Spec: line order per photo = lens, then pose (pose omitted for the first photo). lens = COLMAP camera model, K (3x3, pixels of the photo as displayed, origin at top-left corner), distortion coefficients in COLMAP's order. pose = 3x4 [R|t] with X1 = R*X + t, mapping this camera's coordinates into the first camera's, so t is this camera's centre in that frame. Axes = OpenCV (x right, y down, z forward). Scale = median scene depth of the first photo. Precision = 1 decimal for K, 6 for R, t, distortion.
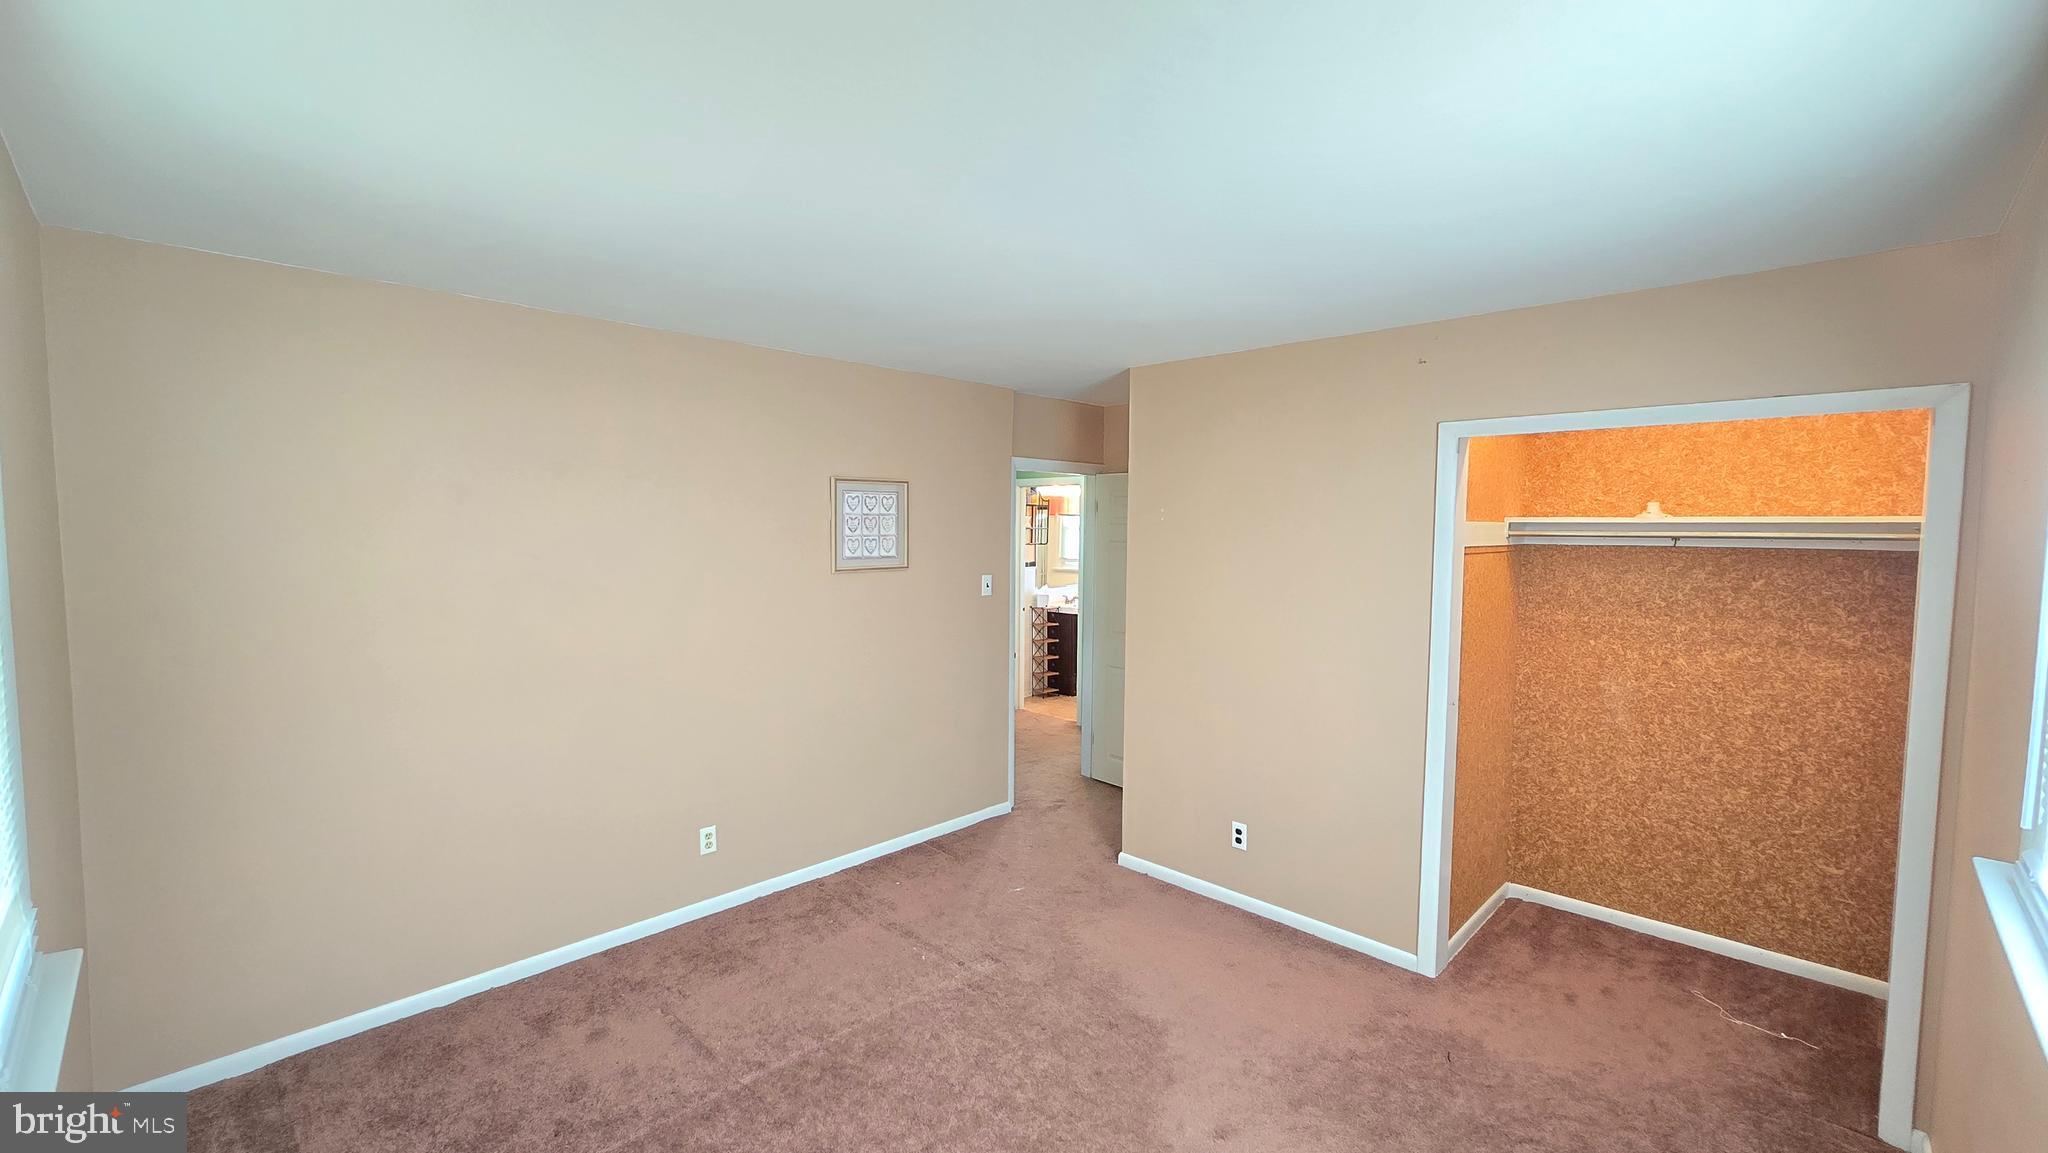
lens RADIAL K [[841.1, 0, 1018.5], [0, 841.1, 575.9], [0, 0, 1]] dist [0.000981, 0.000572]
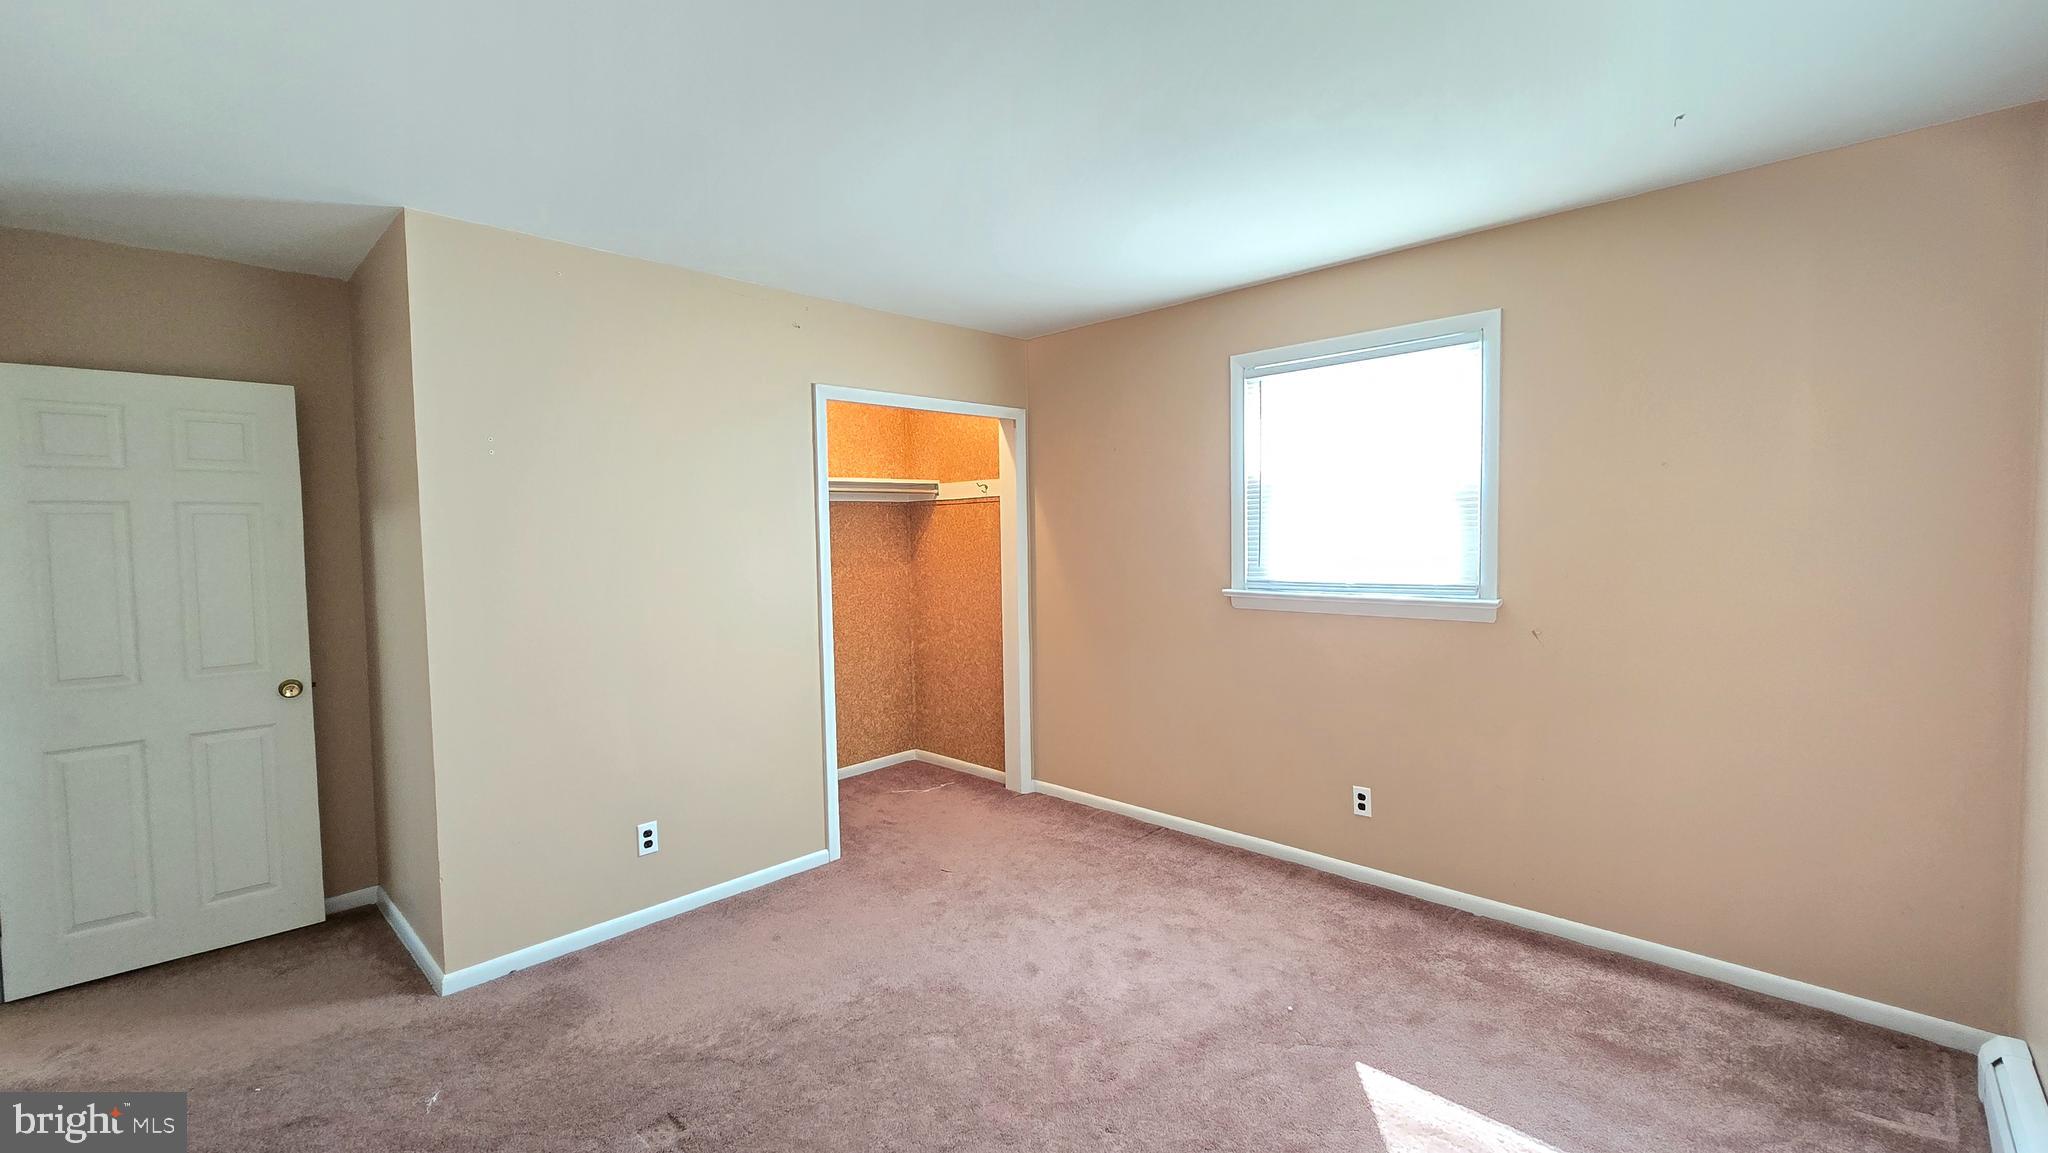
lens RADIAL K [[841.1, 0, 1018.5], [0, 841.1, 575.9], [0, 0, 1]] dist [0.000981, 0.000572]
pose [[0.007265, -0.065756, 0.997809, -0.650879], [0.086224, 0.994160, 0.064887, 0.028907], [-0.996249, 0.085564, 0.012893, 0.692995]]
